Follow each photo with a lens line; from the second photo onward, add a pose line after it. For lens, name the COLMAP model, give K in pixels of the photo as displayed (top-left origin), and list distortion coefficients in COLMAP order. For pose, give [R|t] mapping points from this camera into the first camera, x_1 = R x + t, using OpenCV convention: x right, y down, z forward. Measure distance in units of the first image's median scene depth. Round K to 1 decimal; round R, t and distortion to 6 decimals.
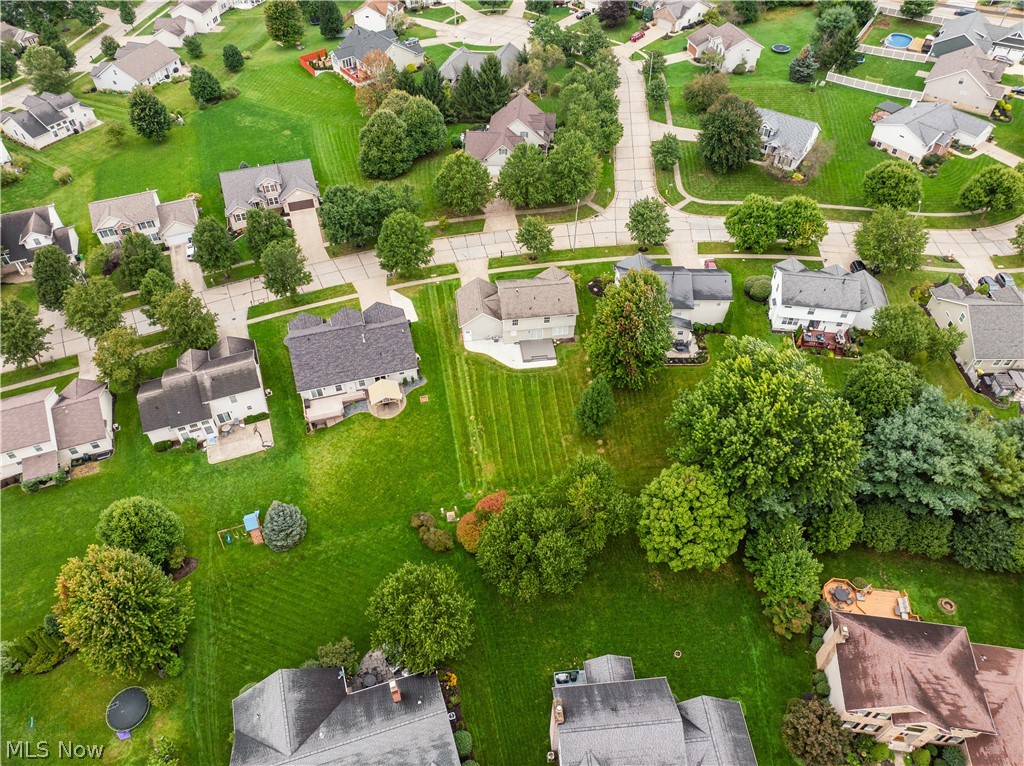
lens RADIAL K [[729.3, 0, 511.7], [0, 729.3, 379.2], [0, 0, 1]] dist [-0.045554, 0.001336]
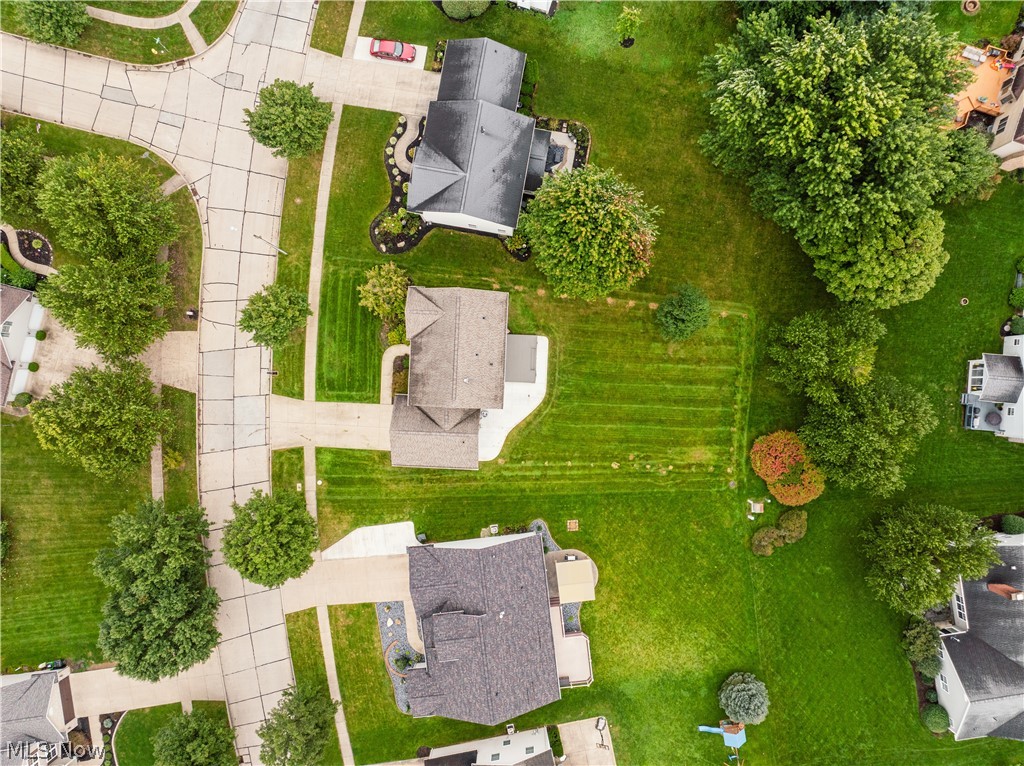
lens RADIAL K [[729.3, 0, 511.7], [0, 729.3, 379.2], [0, 0, 1]] dist [-0.045554, 0.001336]
pose [[0.162385, -0.986716, 0.004736, 0.011188], [0.710082, 0.120189, 0.693786, -0.478909], [-0.685139, -0.109297, 0.720166, 0.461586]]
